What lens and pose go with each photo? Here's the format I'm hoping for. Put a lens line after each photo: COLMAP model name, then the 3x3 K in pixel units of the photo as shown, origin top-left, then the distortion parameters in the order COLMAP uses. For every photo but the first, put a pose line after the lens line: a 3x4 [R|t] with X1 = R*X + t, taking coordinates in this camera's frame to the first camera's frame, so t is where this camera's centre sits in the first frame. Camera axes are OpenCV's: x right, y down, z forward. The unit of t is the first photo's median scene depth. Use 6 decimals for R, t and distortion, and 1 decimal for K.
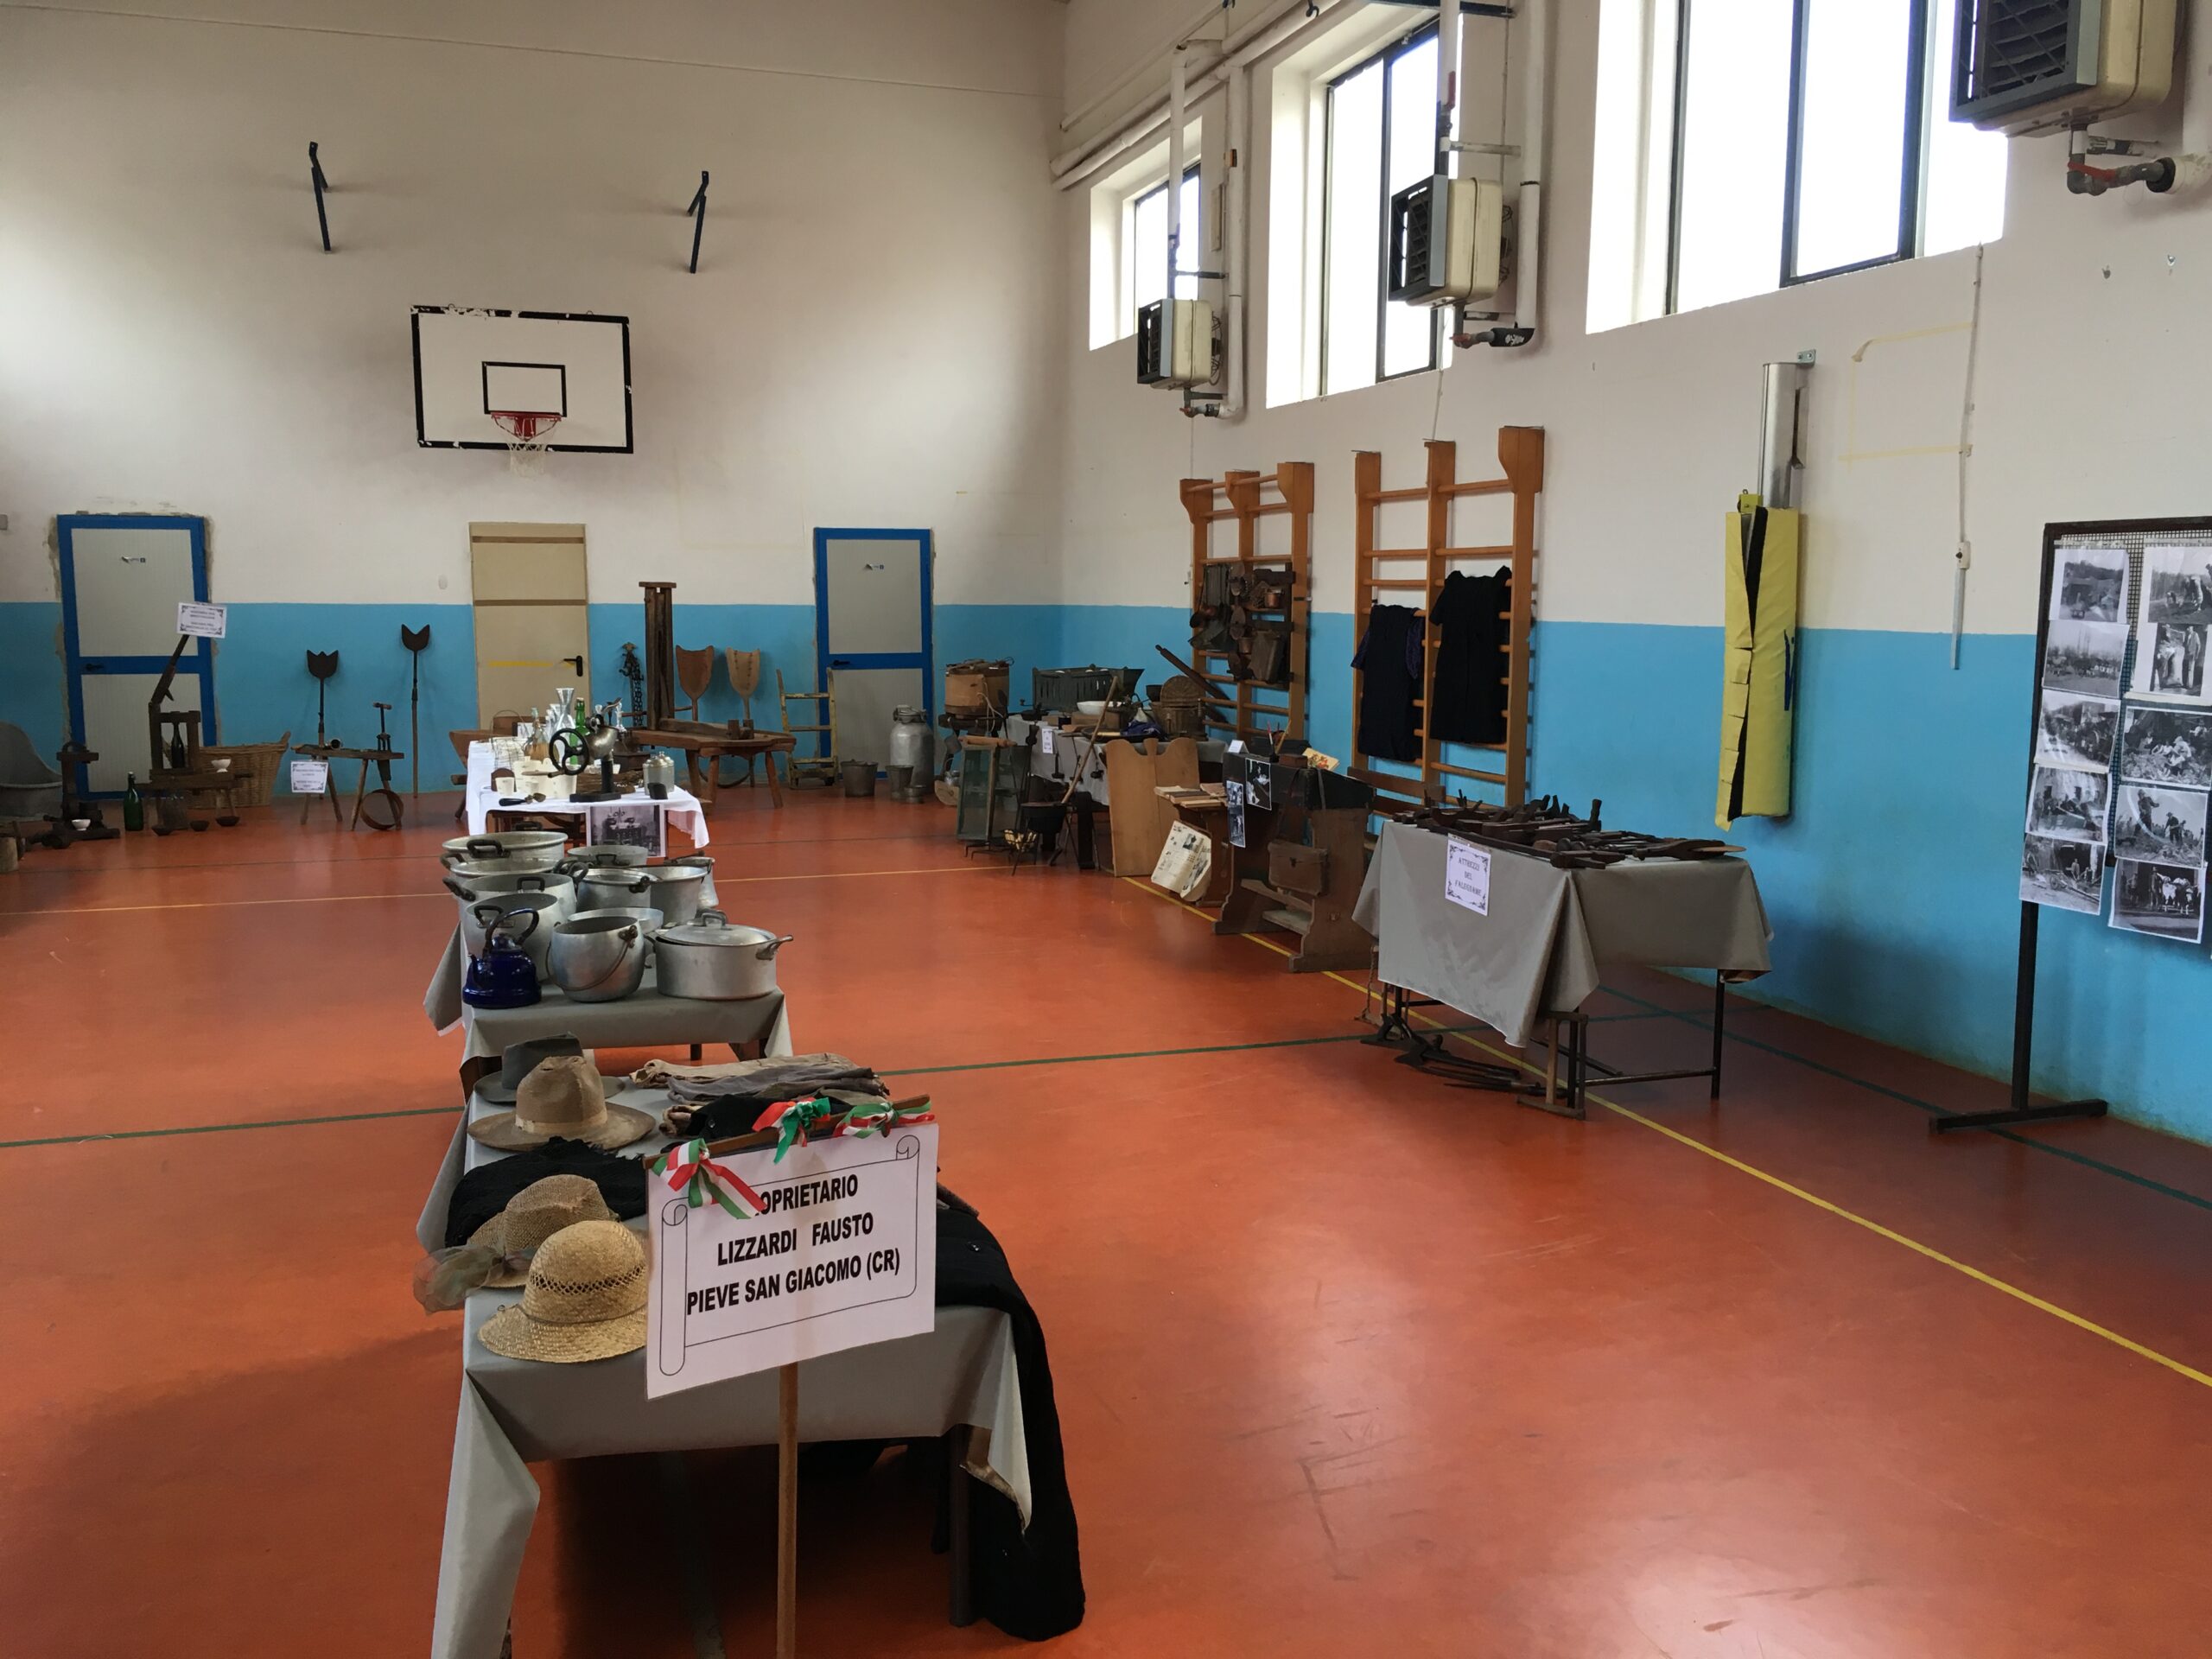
lens RADIAL K [[1866.1, 0, 1106.0], [0, 1866.1, 829.5], [0, 0, 1]] dist [0.062977, -0.093513]
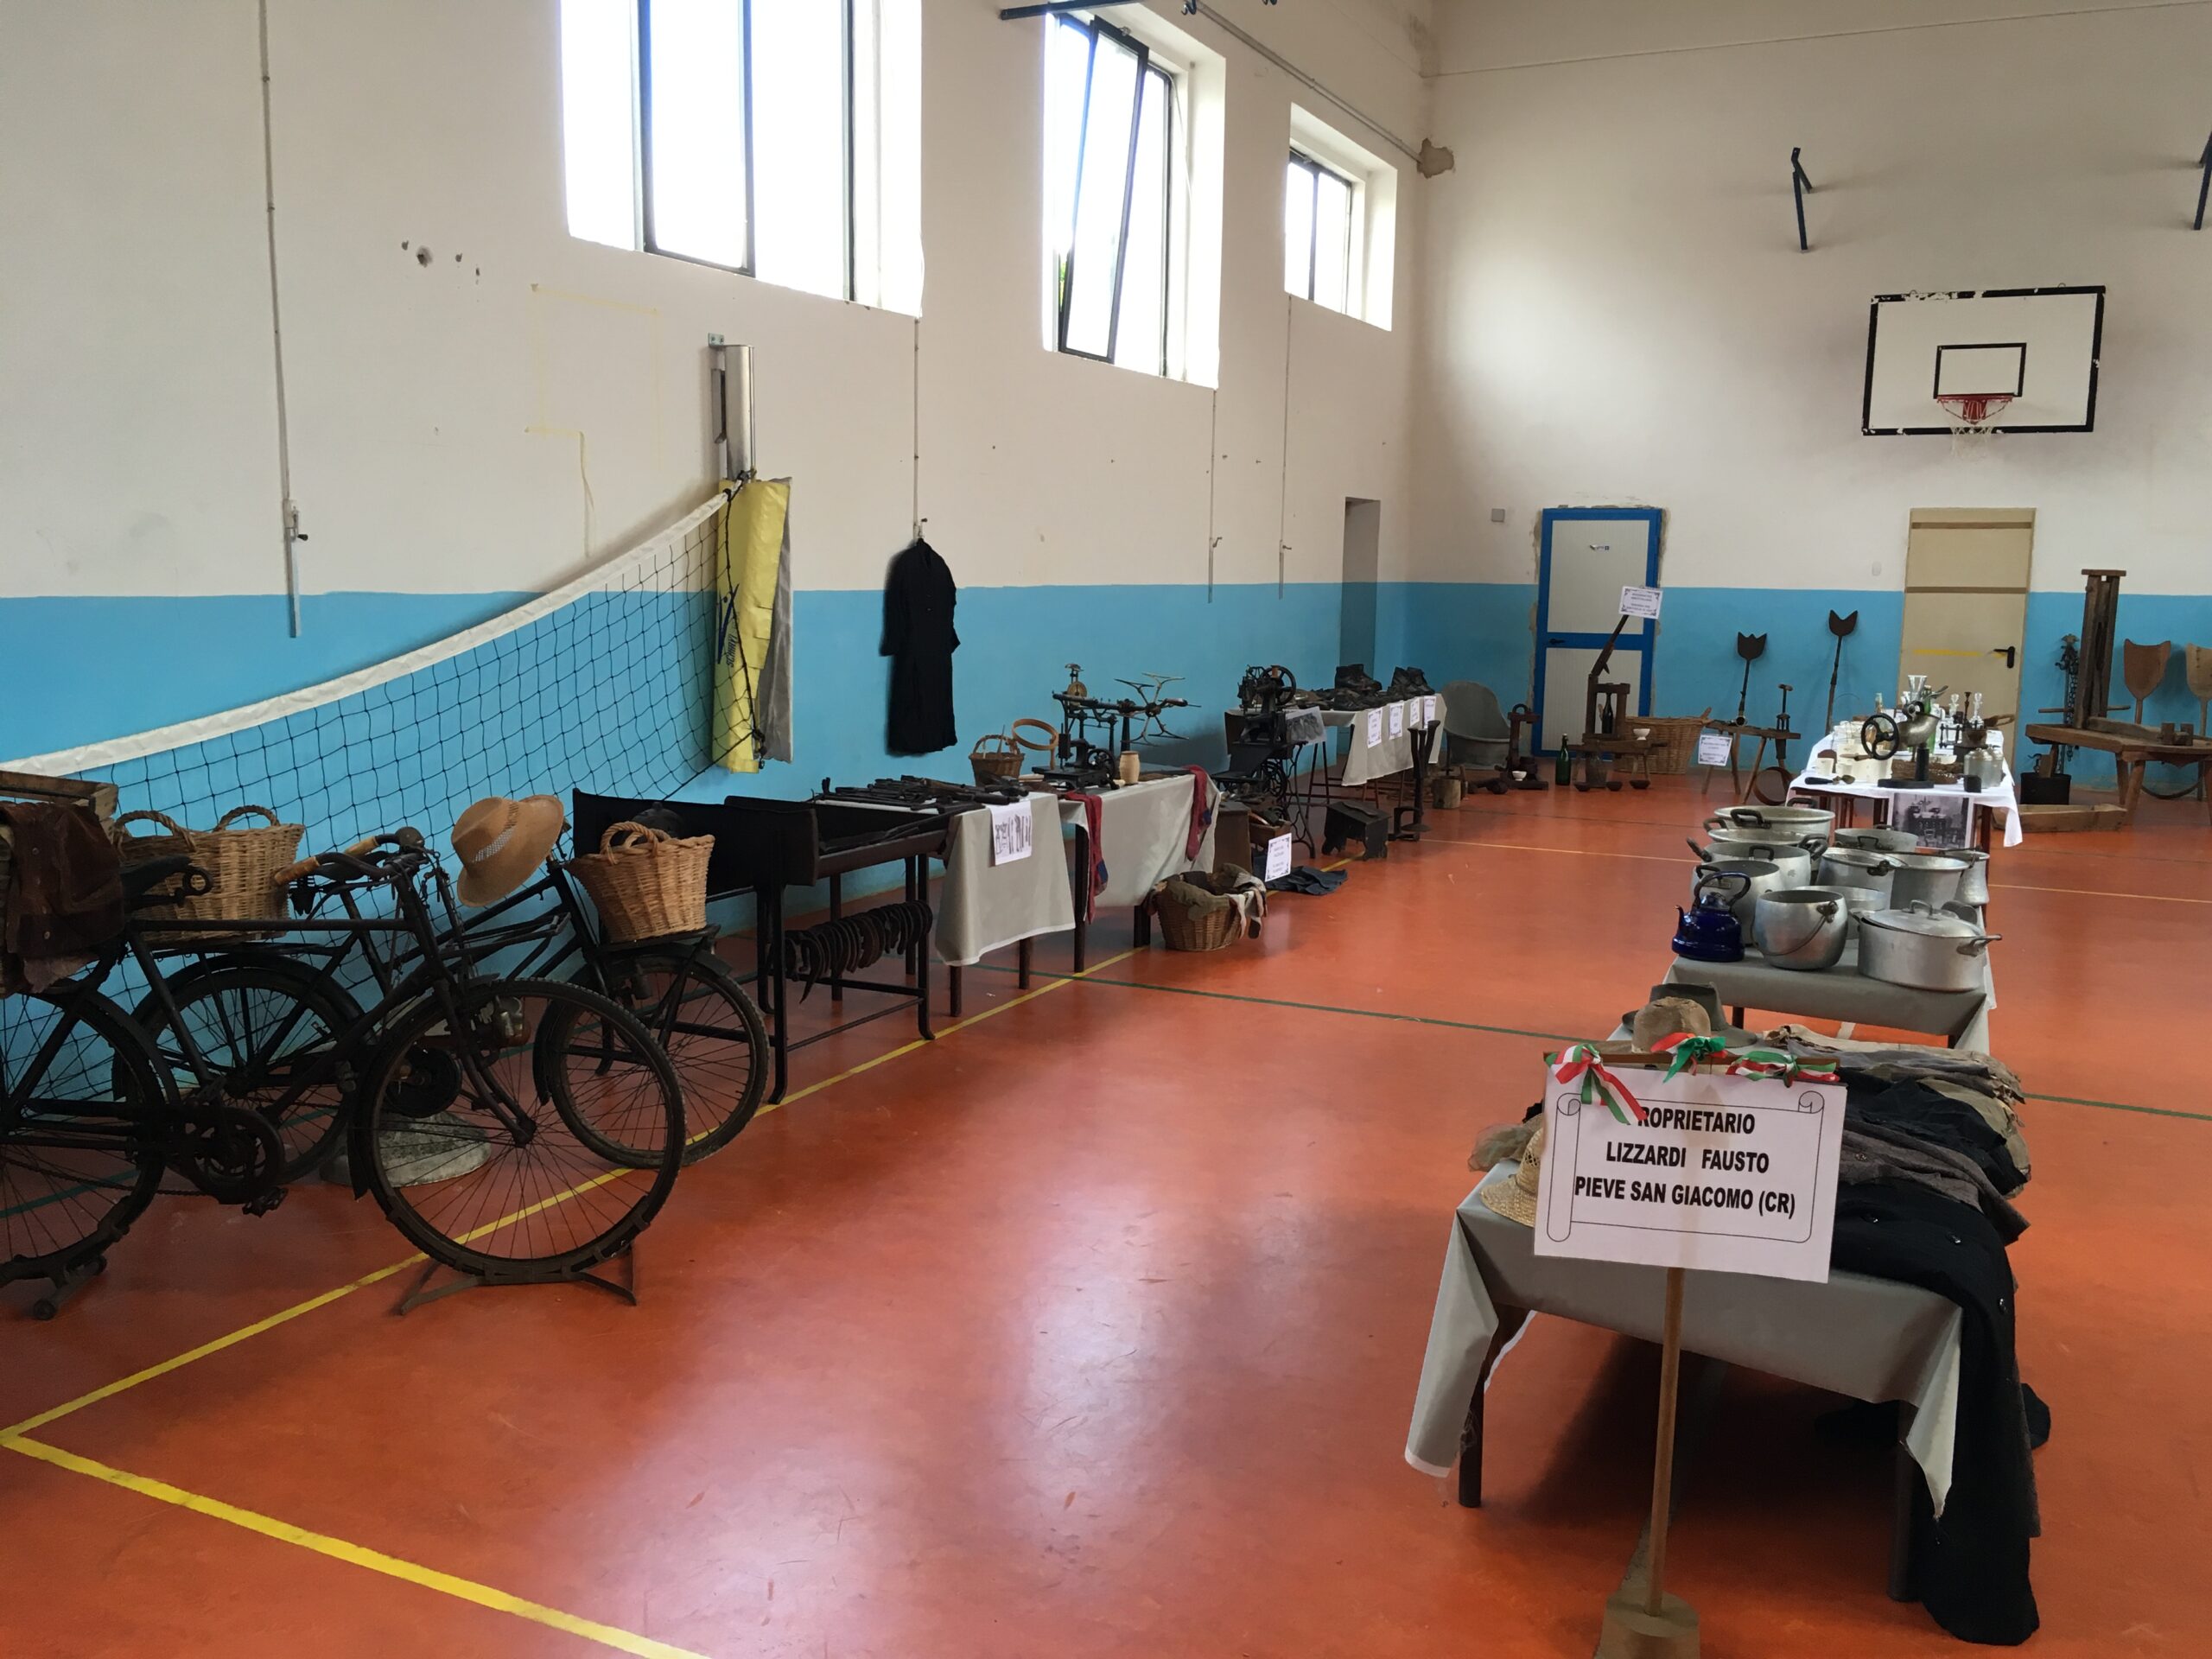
lens RADIAL K [[1866.1, 0, 1106.0], [0, 1866.1, 829.5], [0, 0, 1]] dist [0.062977, -0.093513]
pose [[0.718016, 0.105945, -0.687917, 0.115983], [-0.101204, 0.993735, 0.047413, 0.002304], [0.688630, 0.035577, 0.724240, -0.018251]]
